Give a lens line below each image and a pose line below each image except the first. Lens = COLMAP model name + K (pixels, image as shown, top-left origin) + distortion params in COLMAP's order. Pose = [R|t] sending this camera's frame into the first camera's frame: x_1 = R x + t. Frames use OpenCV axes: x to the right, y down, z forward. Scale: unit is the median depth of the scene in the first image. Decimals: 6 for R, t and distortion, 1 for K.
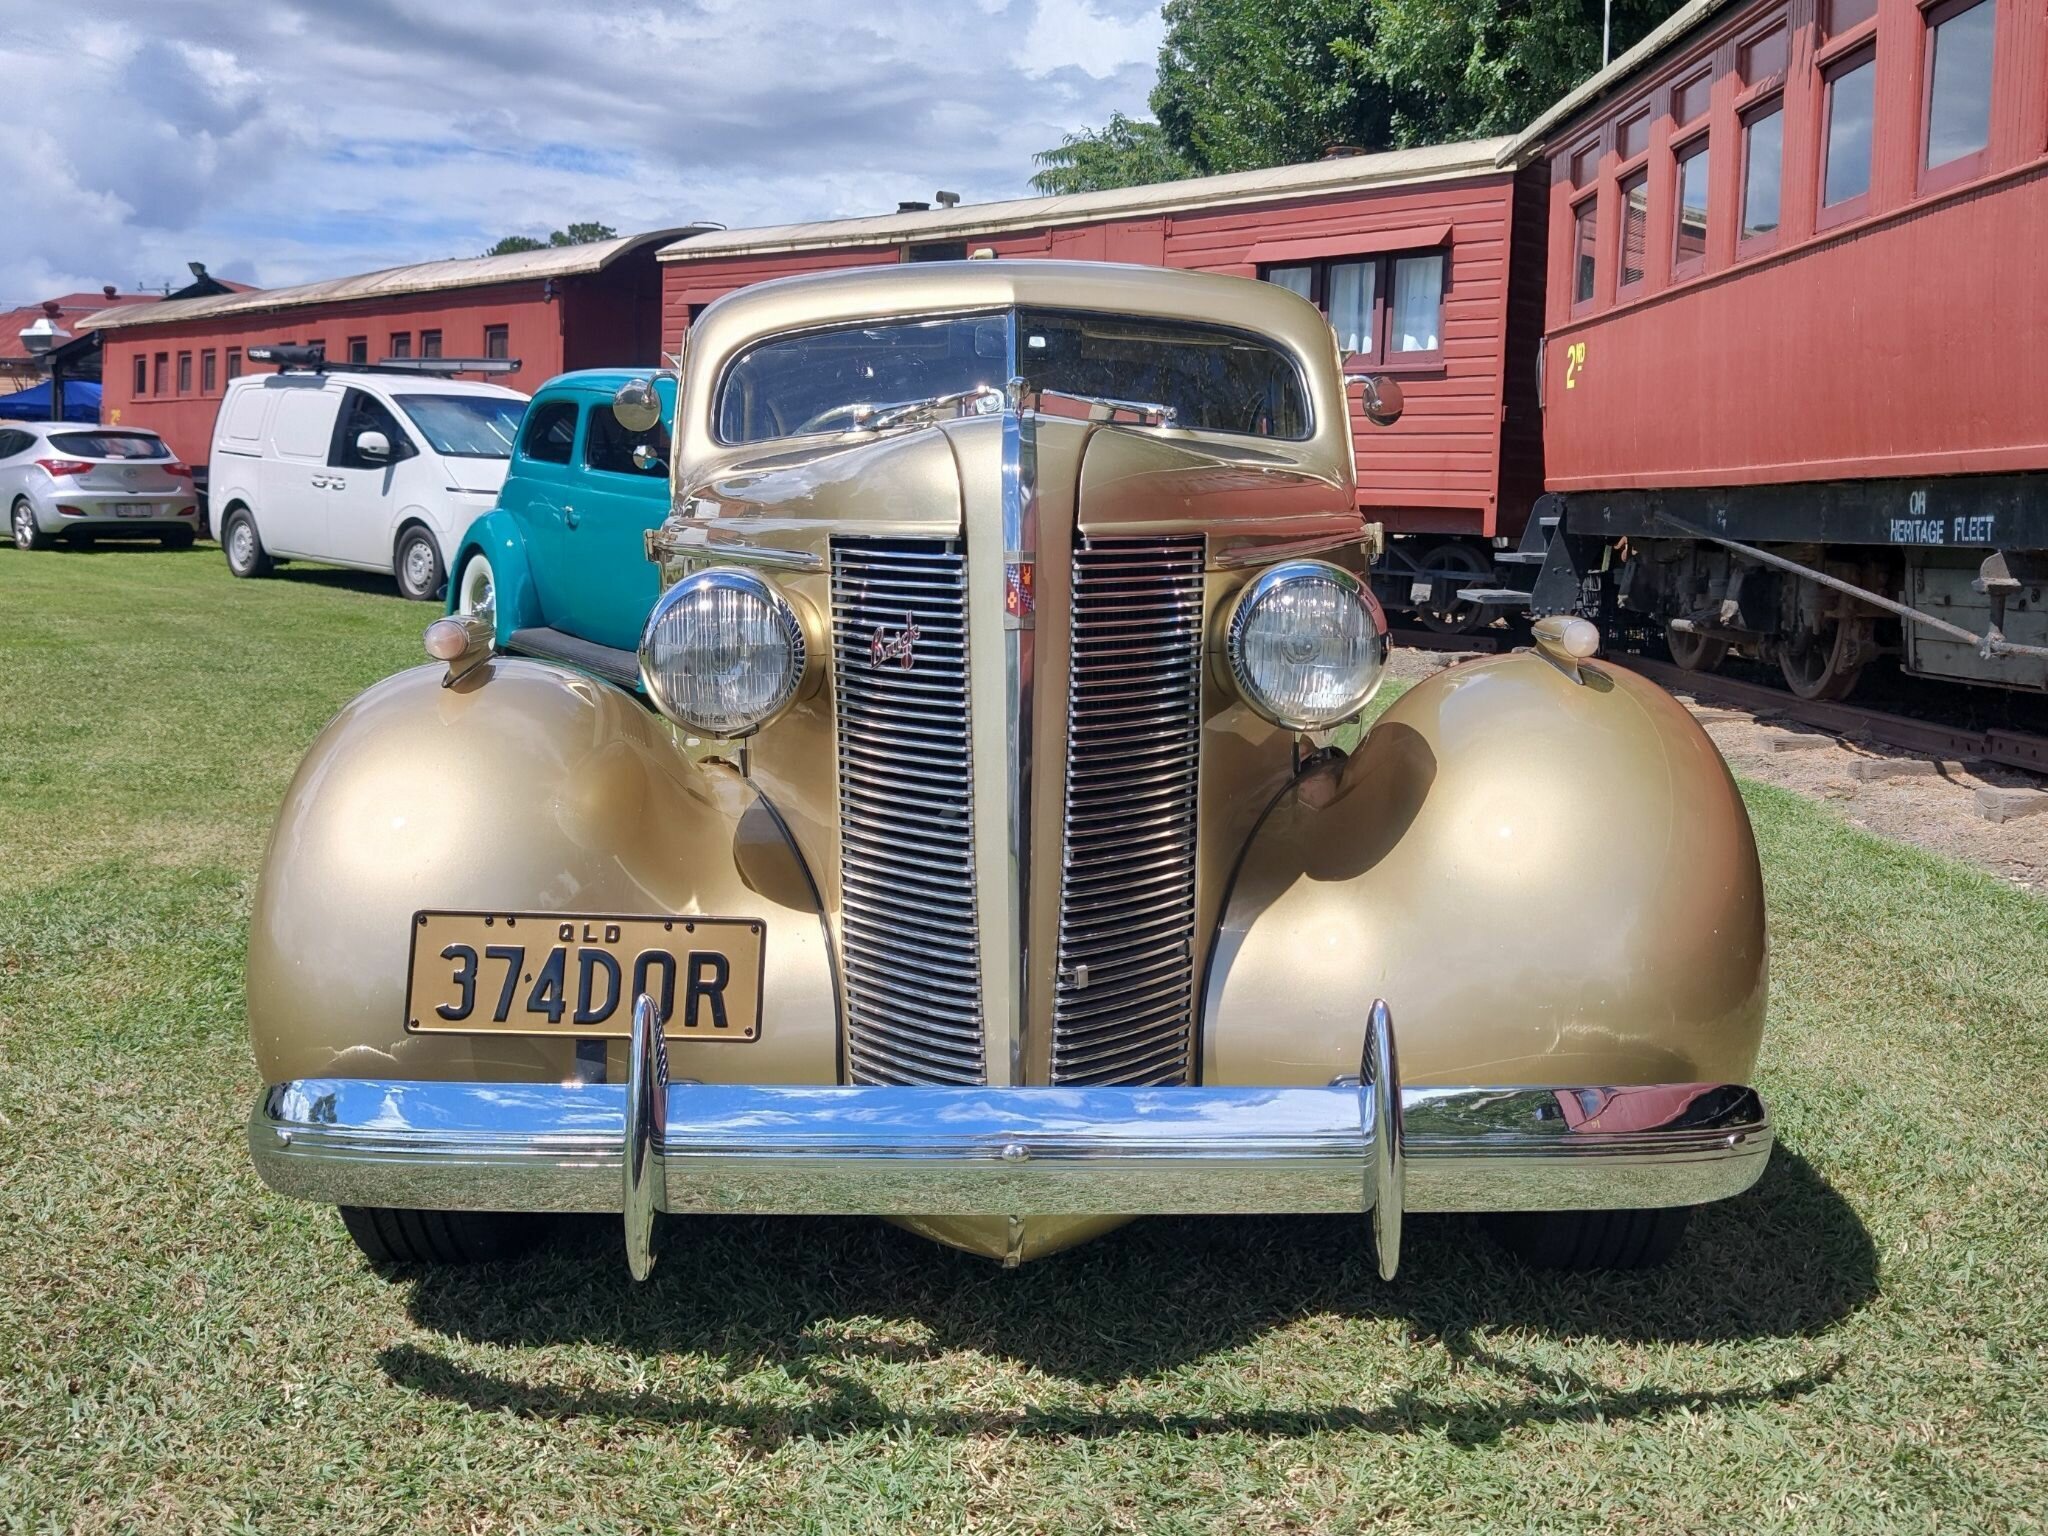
lens RADIAL K [[2055.8, 0, 1073.4], [0, 2055.8, 638.3], [0, 0, 1]] dist [0.007628, -0.009020]
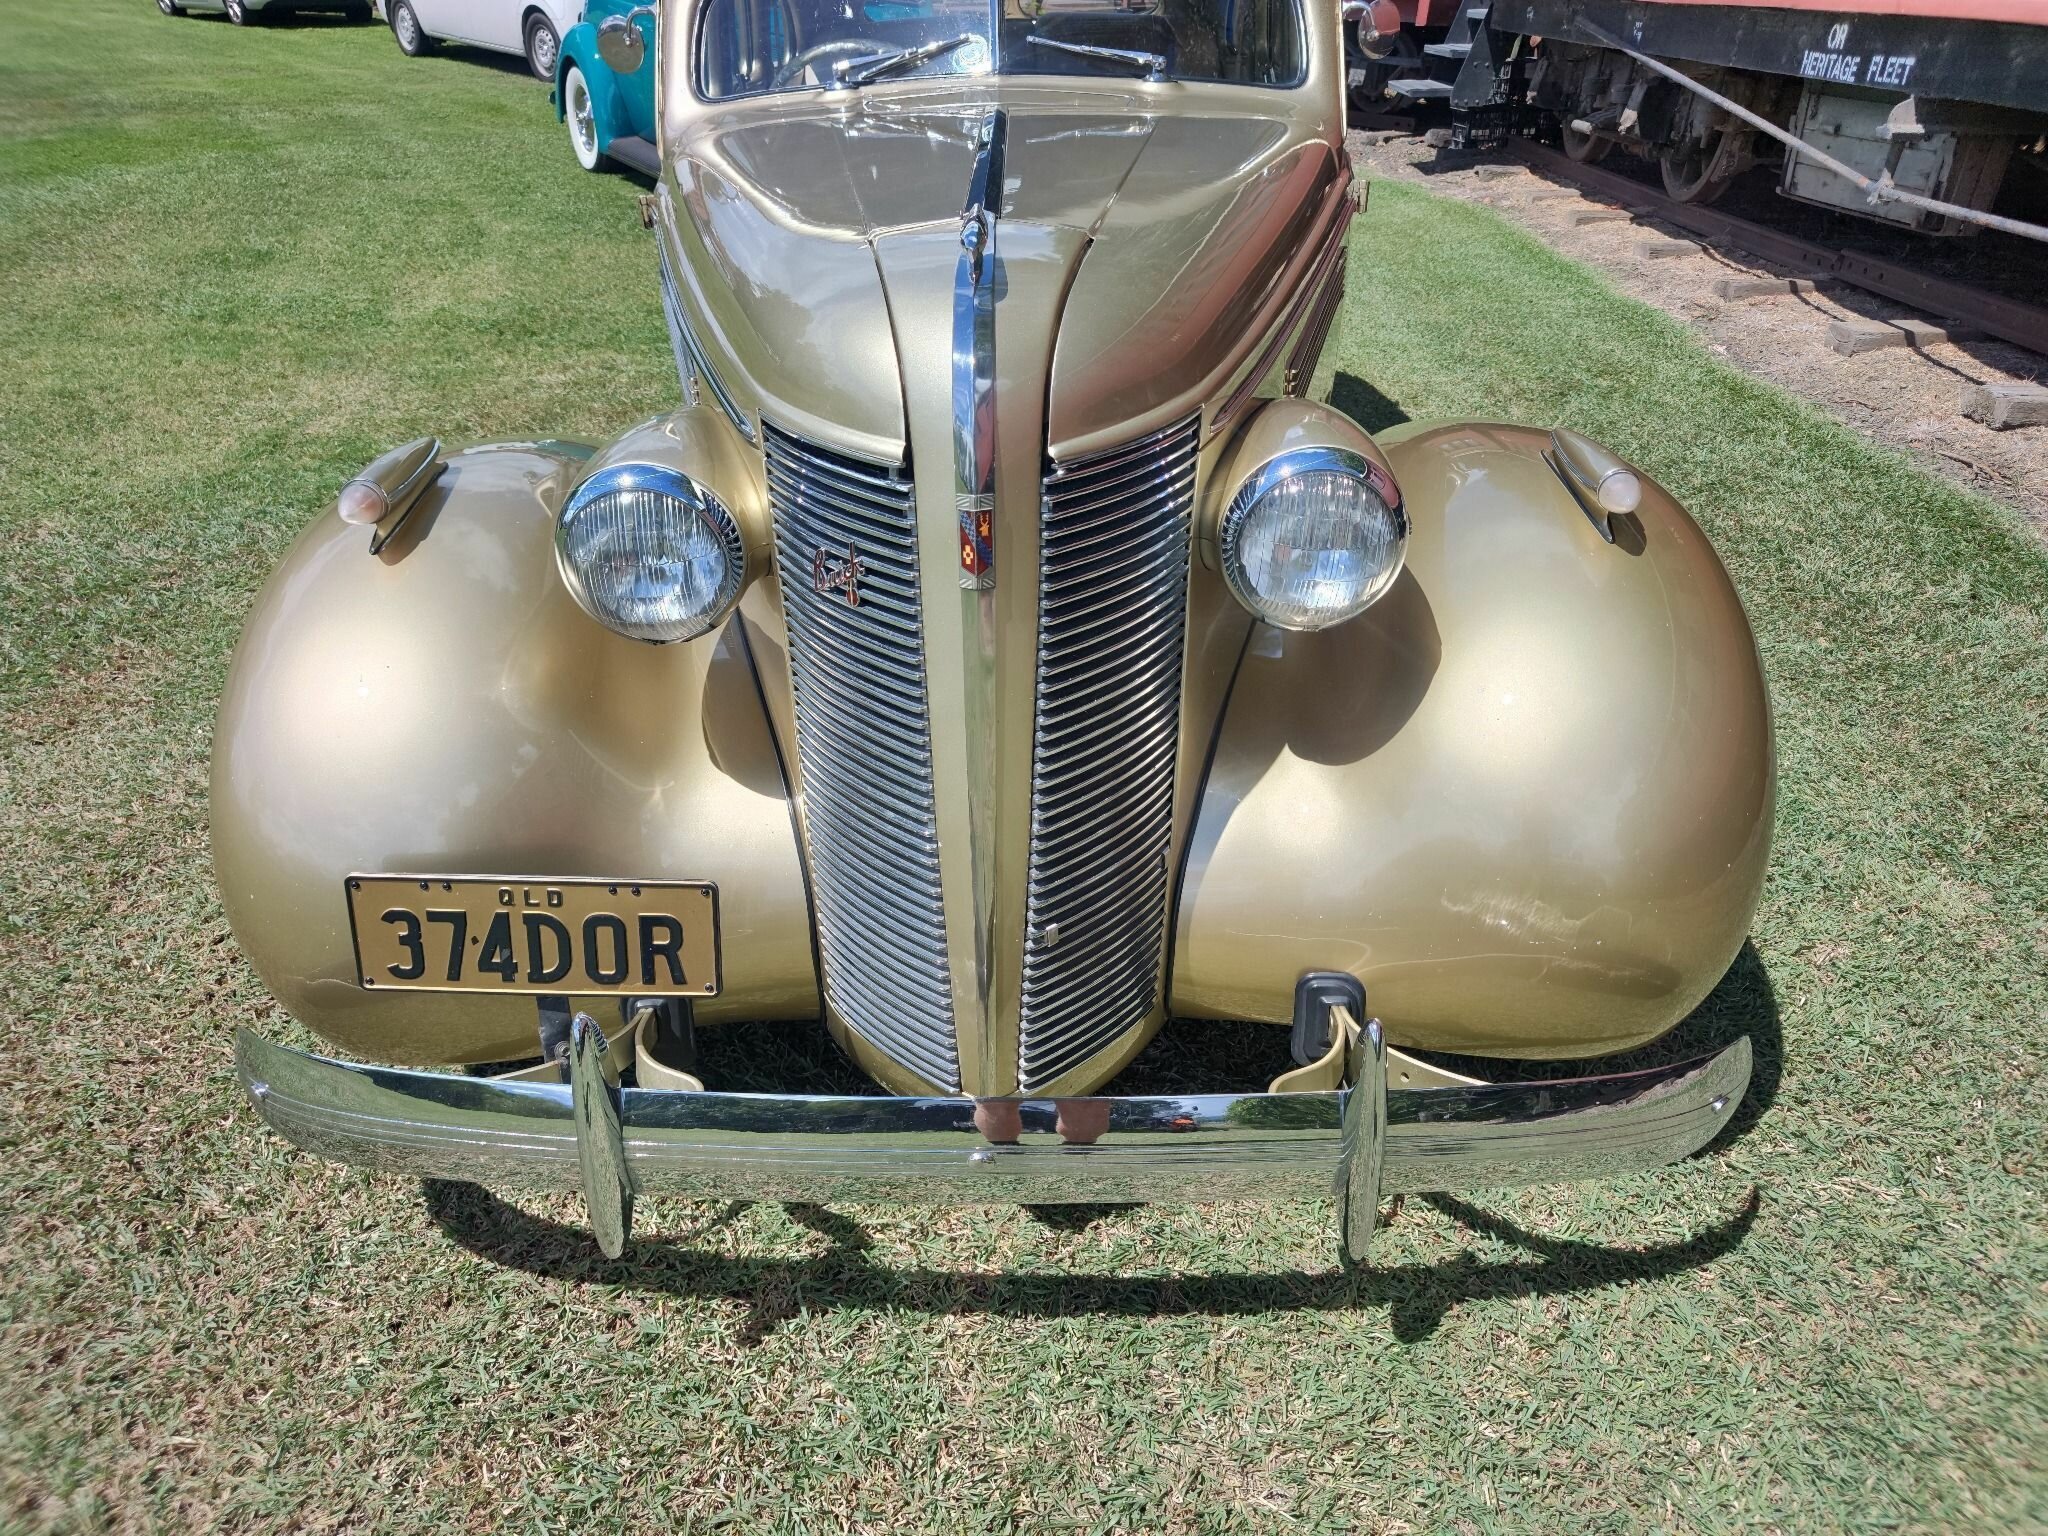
lens RADIAL K [[1386.9, 0, 1014.3], [0, 1386.9, 780.0], [0, 0, 1]] dist [-0.004839, 0.016957]
pose [[0.999242, 0.006457, -0.038396, 0.009605], [0.011931, 0.887927, 0.459830, -0.170806], [0.037062, -0.459939, 0.887177, 0.409570]]
